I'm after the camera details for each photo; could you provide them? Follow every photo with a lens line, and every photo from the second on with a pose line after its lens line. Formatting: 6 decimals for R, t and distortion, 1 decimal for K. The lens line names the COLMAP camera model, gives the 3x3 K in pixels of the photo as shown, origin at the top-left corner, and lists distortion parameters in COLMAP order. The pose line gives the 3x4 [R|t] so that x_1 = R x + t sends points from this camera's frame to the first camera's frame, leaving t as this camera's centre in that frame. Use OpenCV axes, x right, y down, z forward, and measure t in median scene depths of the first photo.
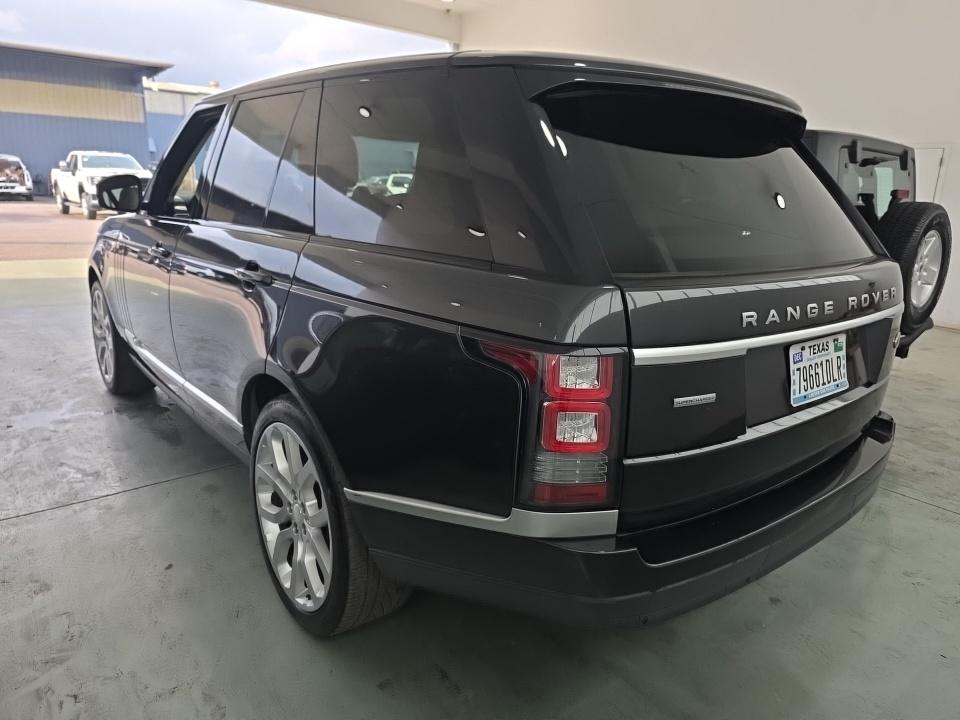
lens RADIAL K [[653.5, 0, 480.0], [0, 653.5, 359.0], [0, 0, 1]] dist [0.037205, -0.018636]
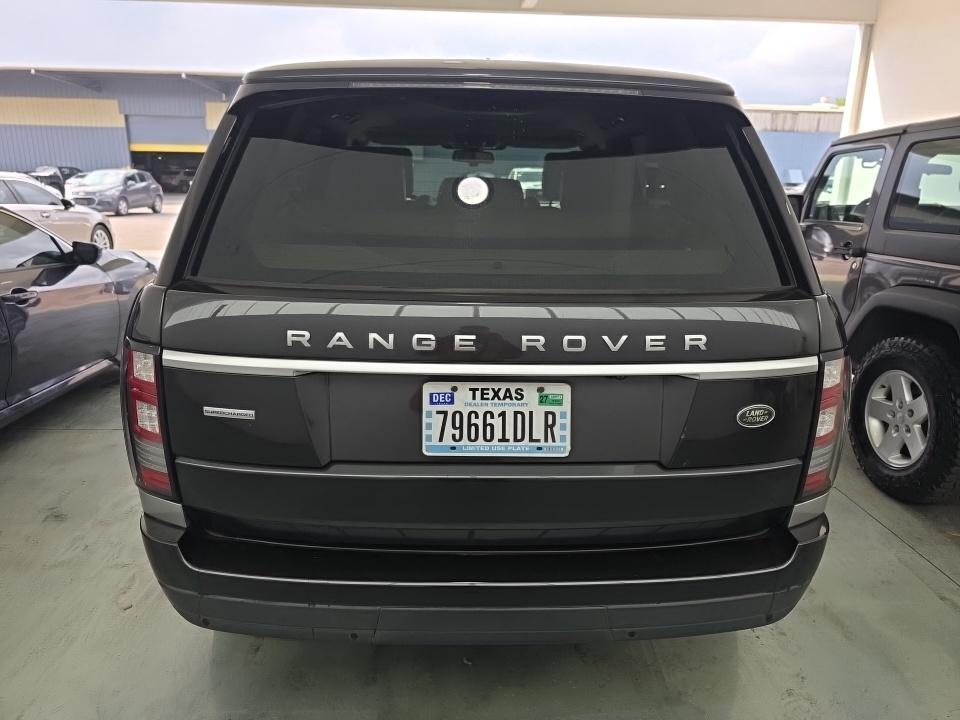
lens RADIAL K [[653.5, 0, 479.8], [0, 653.5, 355.6], [0, 0, 1]] dist [0.037205, -0.018636]
pose [[0.793188, 0.132897, -0.594298, 0.119336], [-0.141255, 0.989432, 0.032728, -0.010599], [0.592367, 0.057988, 0.803578, 0.043236]]
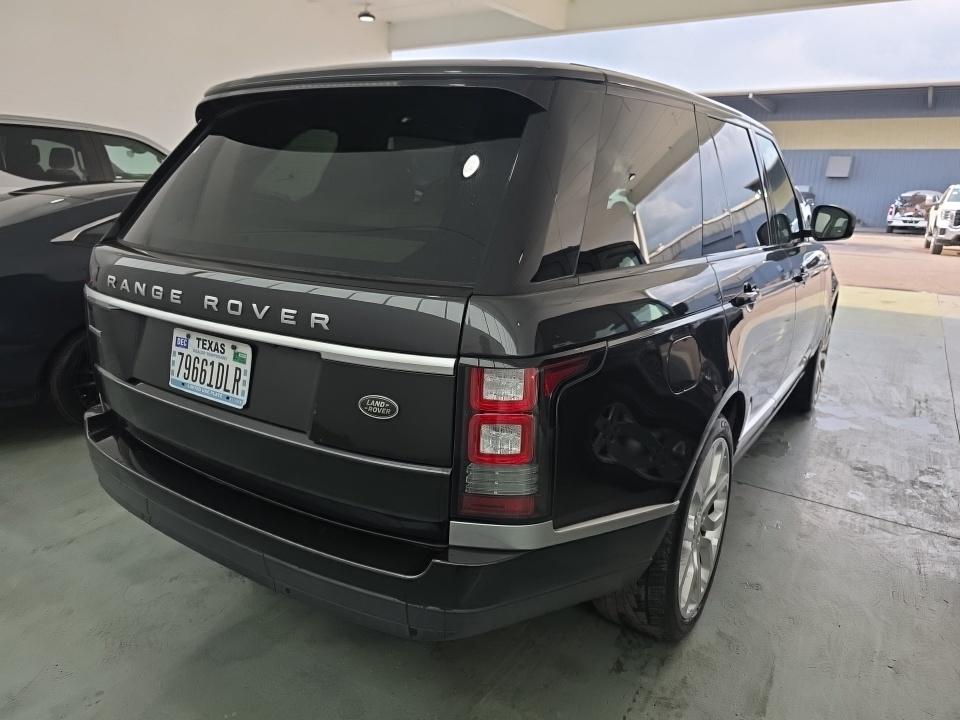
lens RADIAL K [[653.5, 0, 483.2], [0, 653.5, 364.4], [0, 0, 1]] dist [0.037205, -0.018636]
pose [[0.303512, 0.218835, -0.927358, 0.187690], [-0.261715, 0.954982, 0.139697, -0.027871], [0.916180, 0.200304, 0.347121, 0.128501]]
